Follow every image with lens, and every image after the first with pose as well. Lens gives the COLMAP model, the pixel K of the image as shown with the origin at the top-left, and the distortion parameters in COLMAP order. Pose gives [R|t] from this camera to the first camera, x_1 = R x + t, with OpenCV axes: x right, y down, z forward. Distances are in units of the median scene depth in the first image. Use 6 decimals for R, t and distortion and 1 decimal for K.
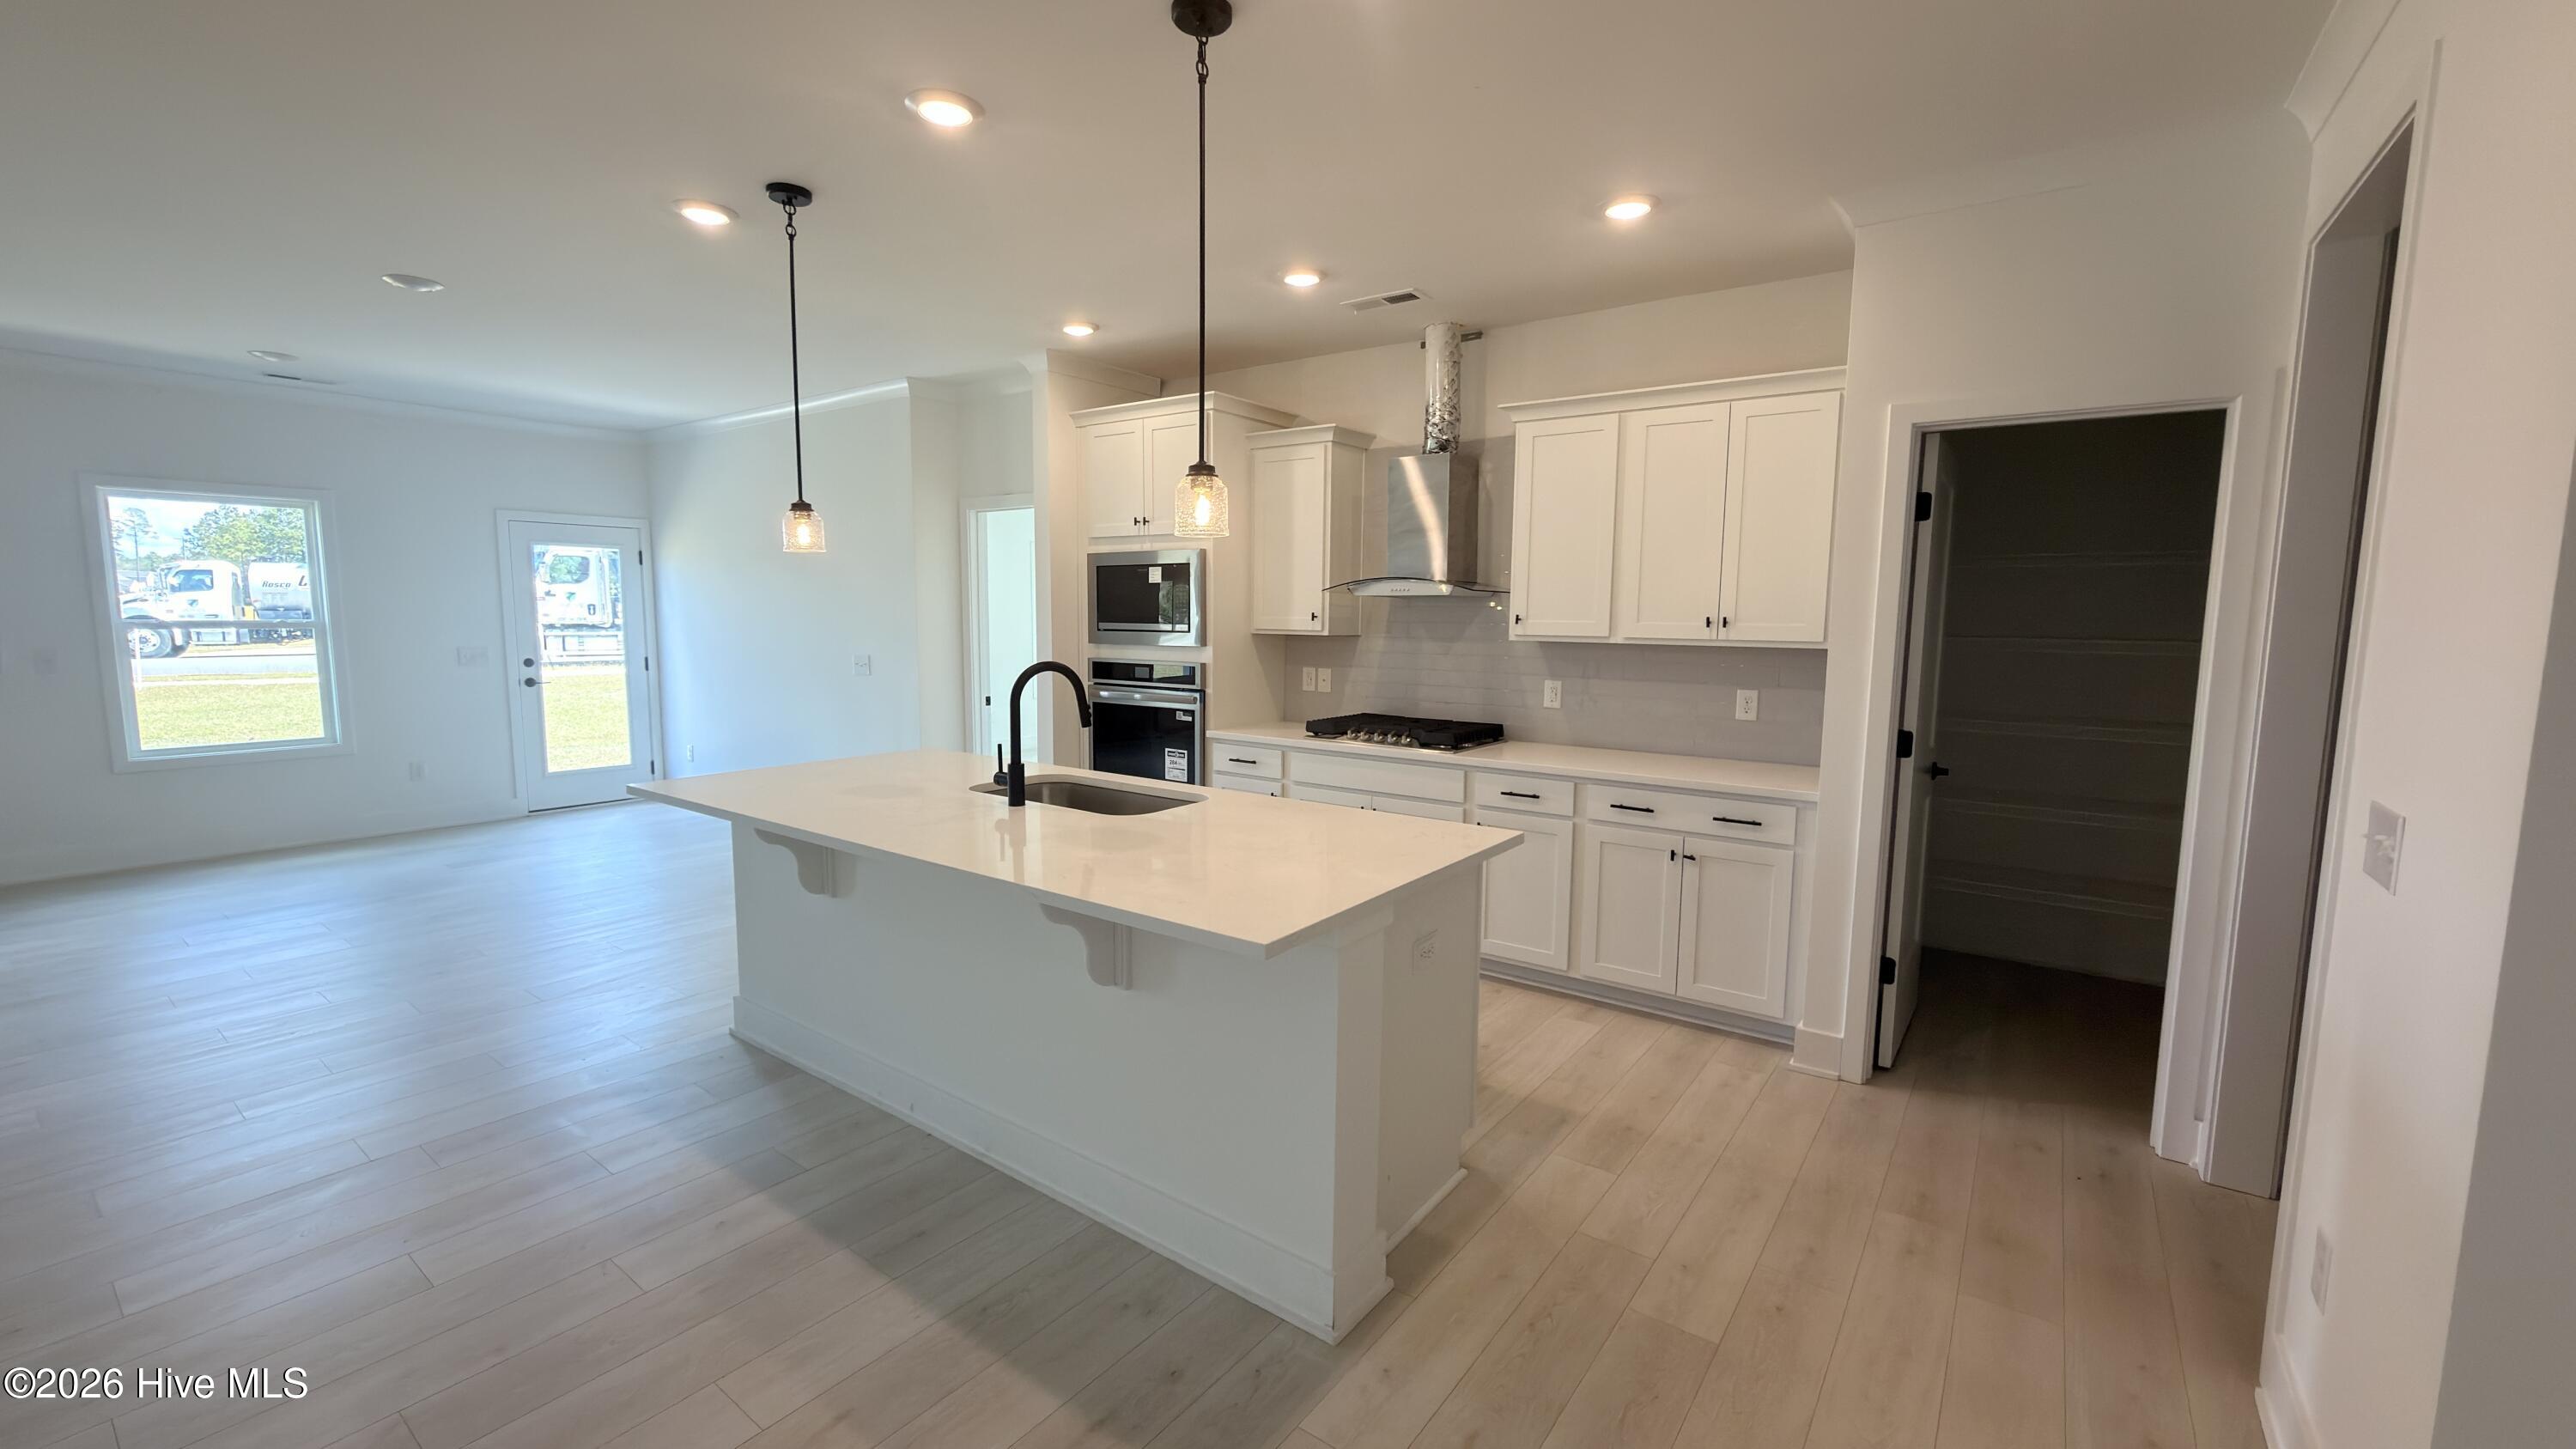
lens RADIAL K [[1025.6, 0, 1288.0], [0, 1025.6, 724.5], [0, 0, 1]] dist [0.000327, 0.000023]
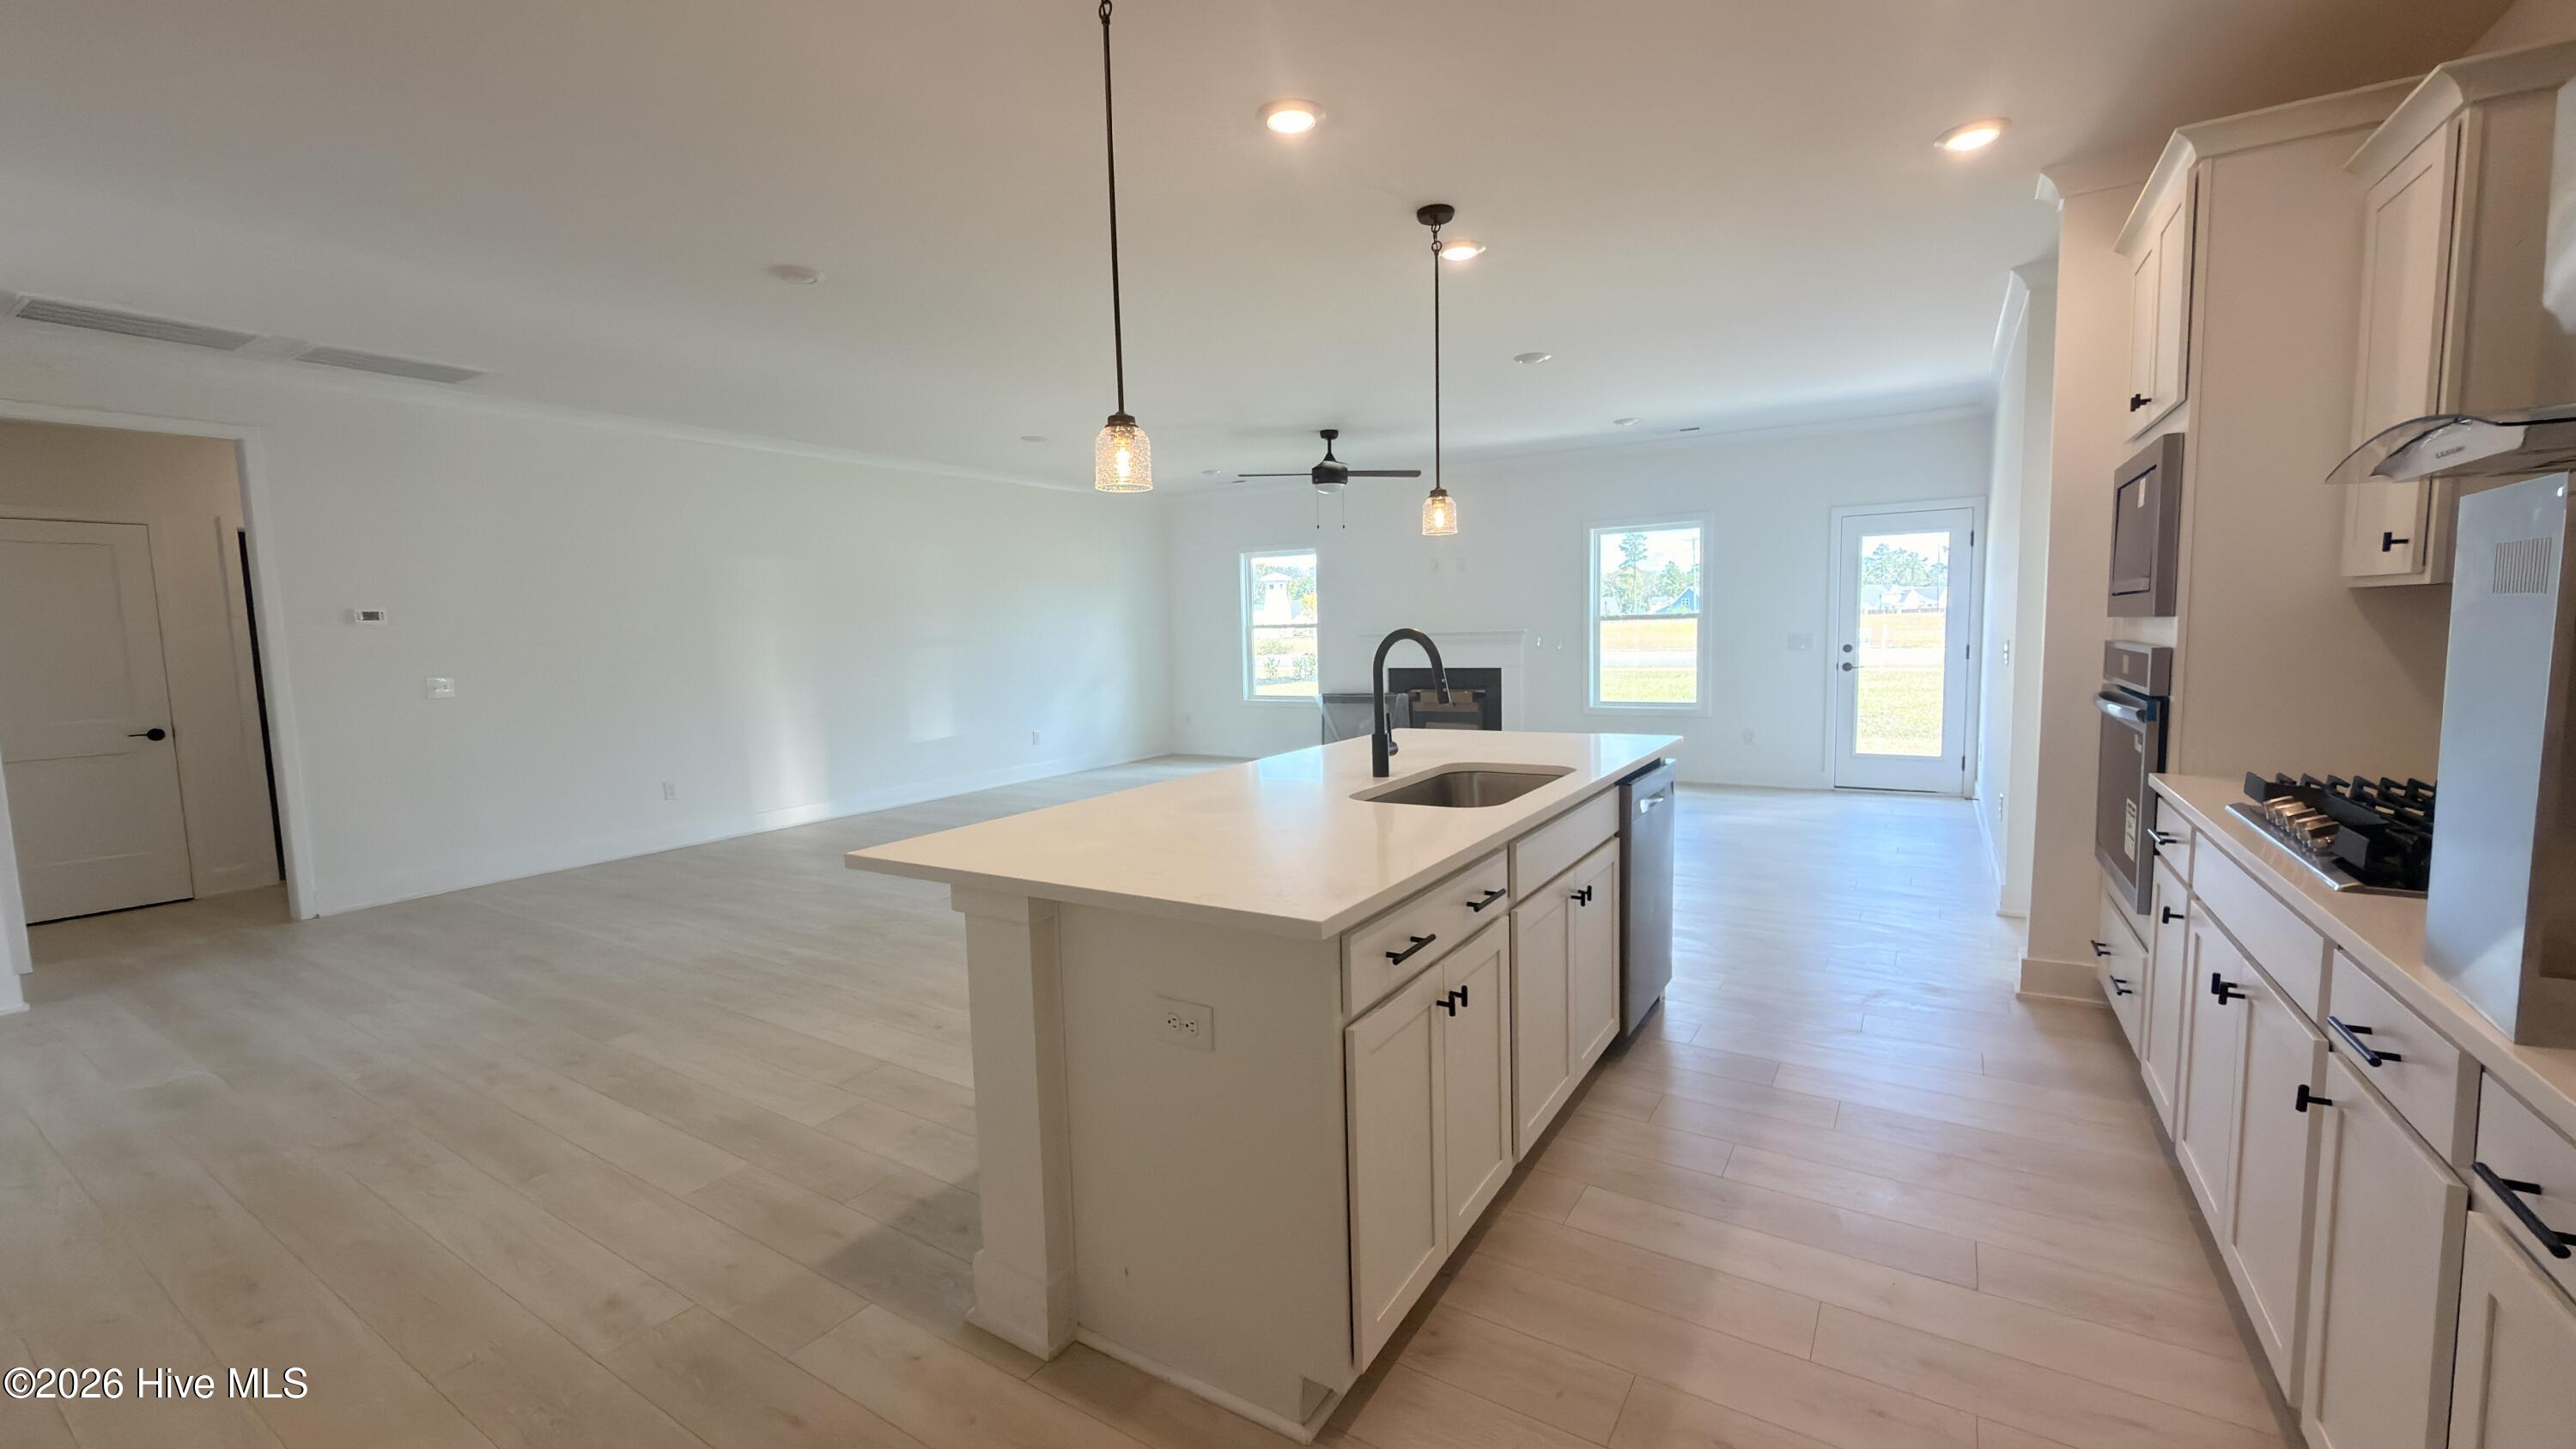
lens RADIAL K [[1025.6, 0, 1288.0], [0, 1025.6, 724.5], [0, 0, 1]] dist [0.000327, 0.000023]
pose [[0.066027, 0.084026, -0.994274, 0.464422], [-0.083883, 0.993388, 0.078380, -0.026069], [0.994286, 0.078227, 0.072639, 0.561484]]
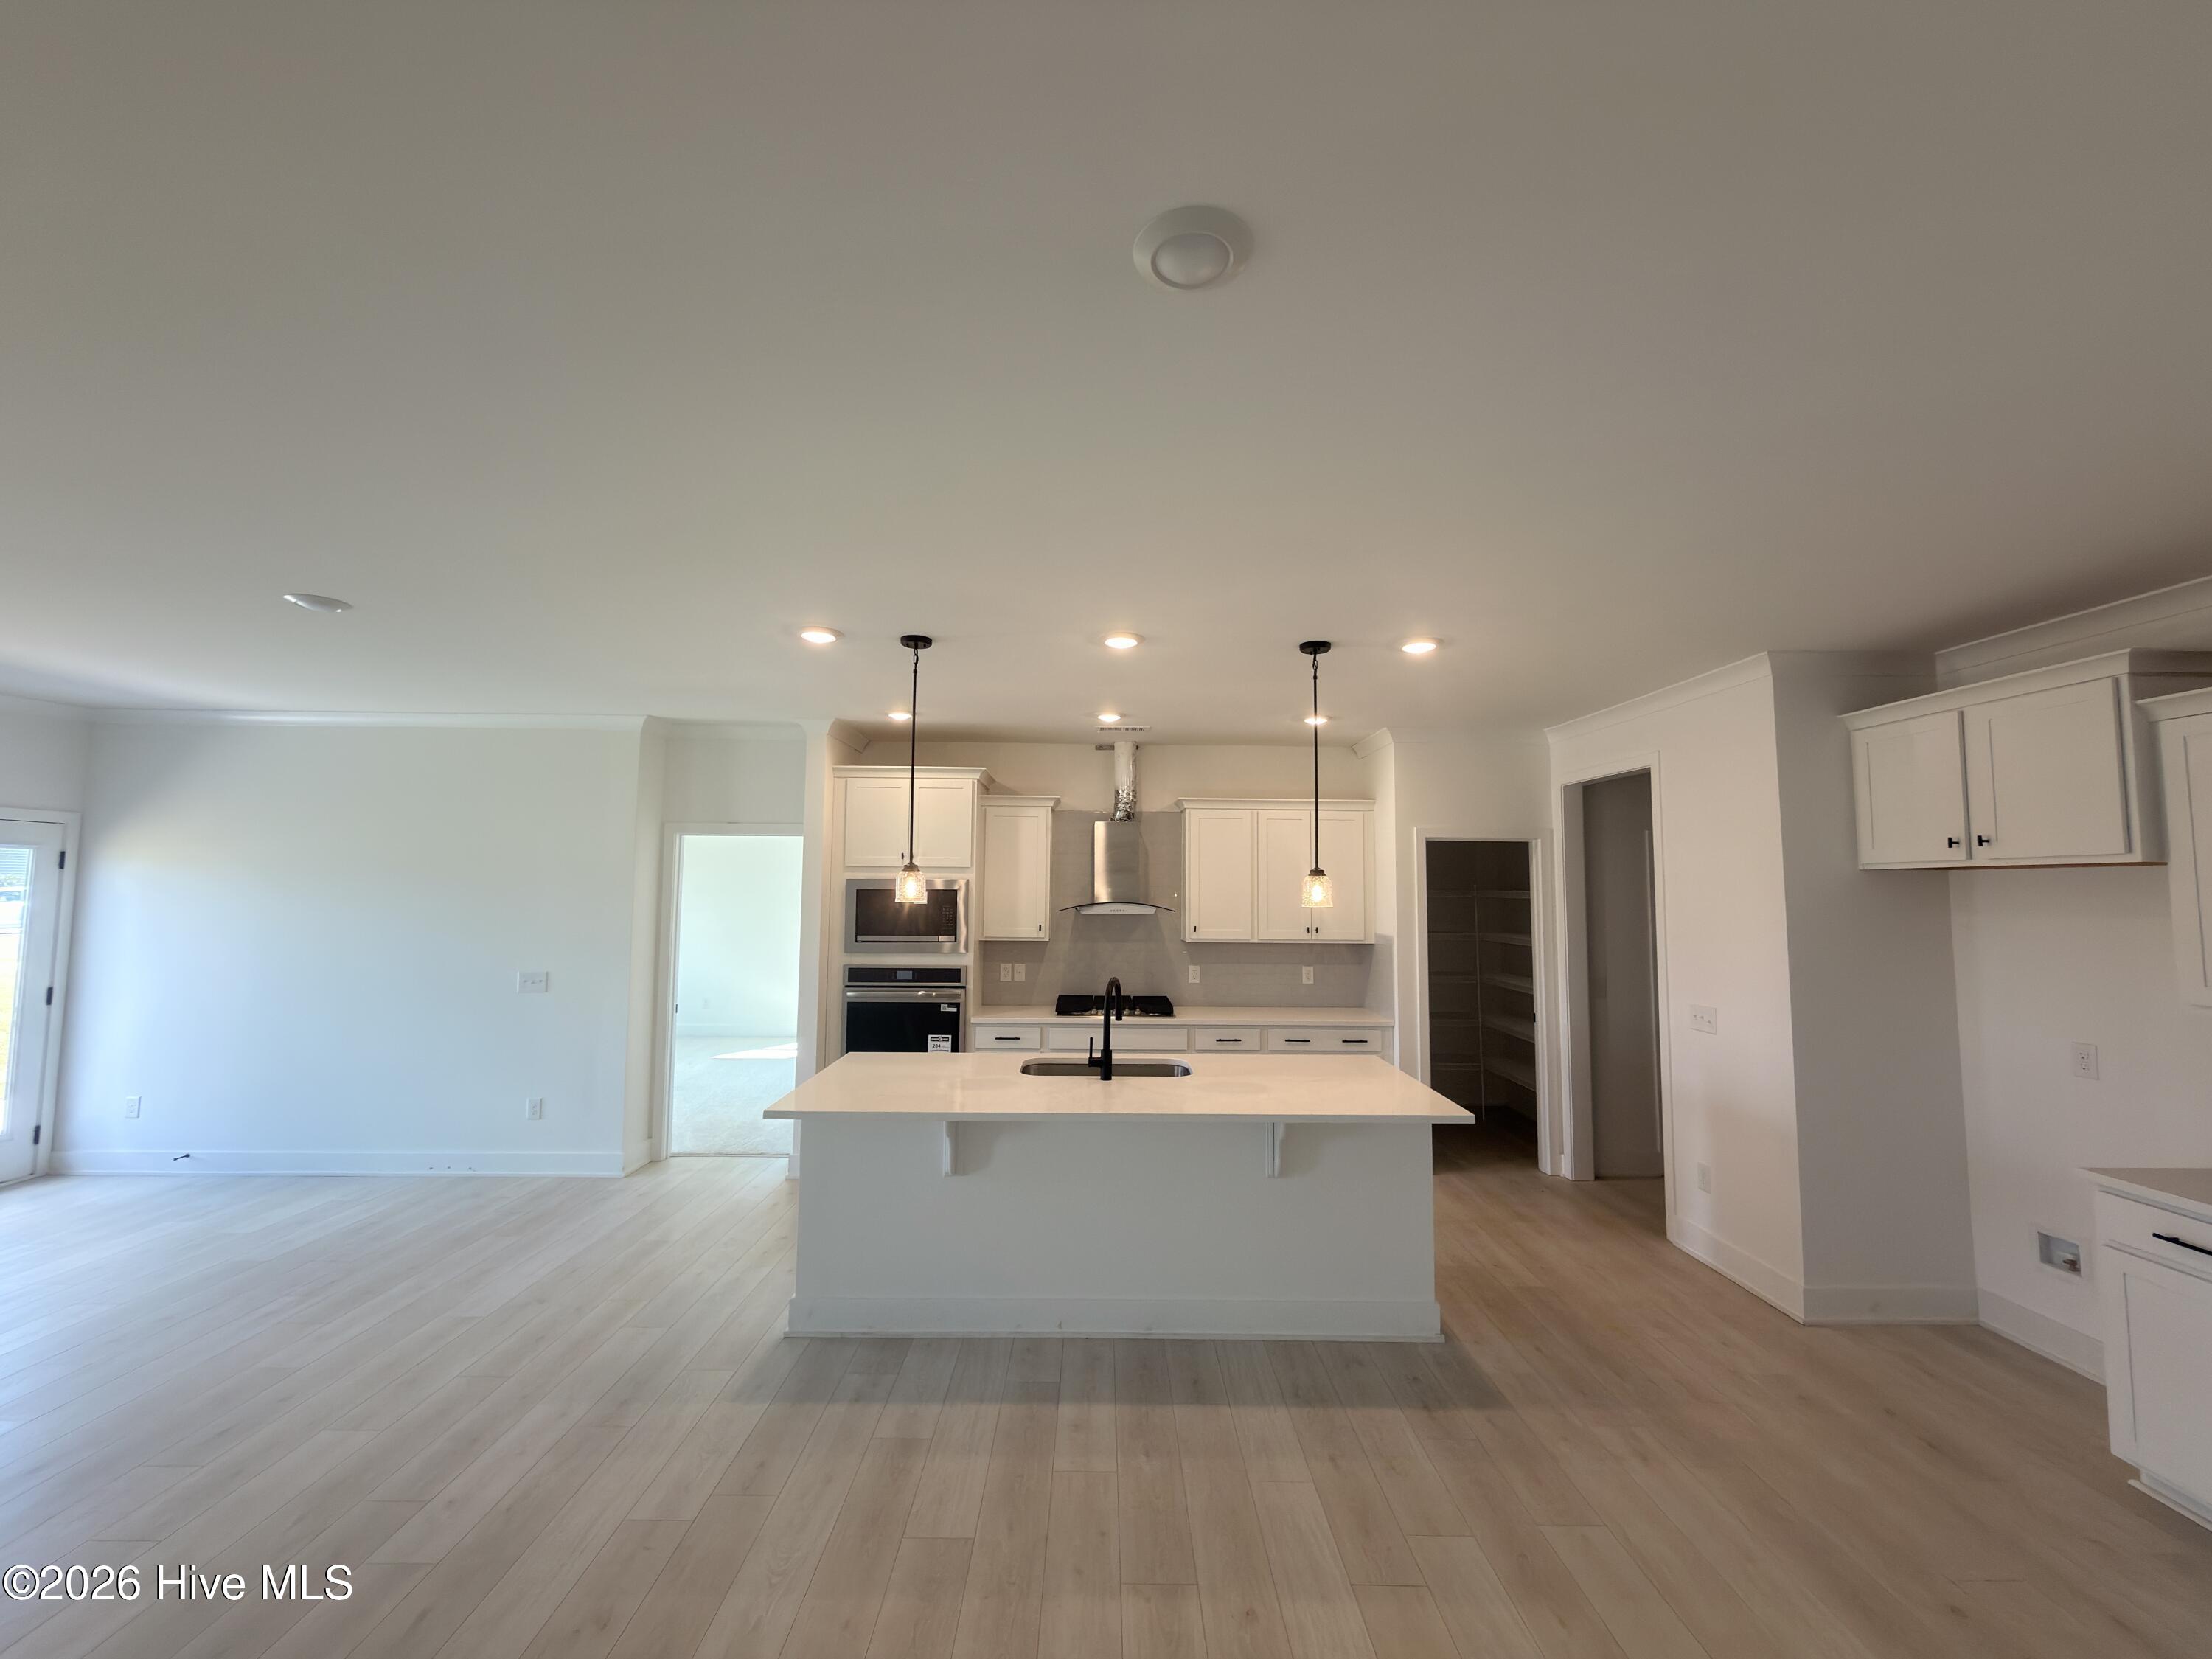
lens RADIAL K [[880.9, 0, 1106.0], [0, 880.9, 829.5], [0, 0, 1]] dist [0.000221, 0.000259]
pose [[0.800083, 0.038940, 0.598624, -0.684077], [0.065336, 0.986298, -0.151483, -0.054118], [-0.596321, 0.160311, 0.786576, -0.021565]]
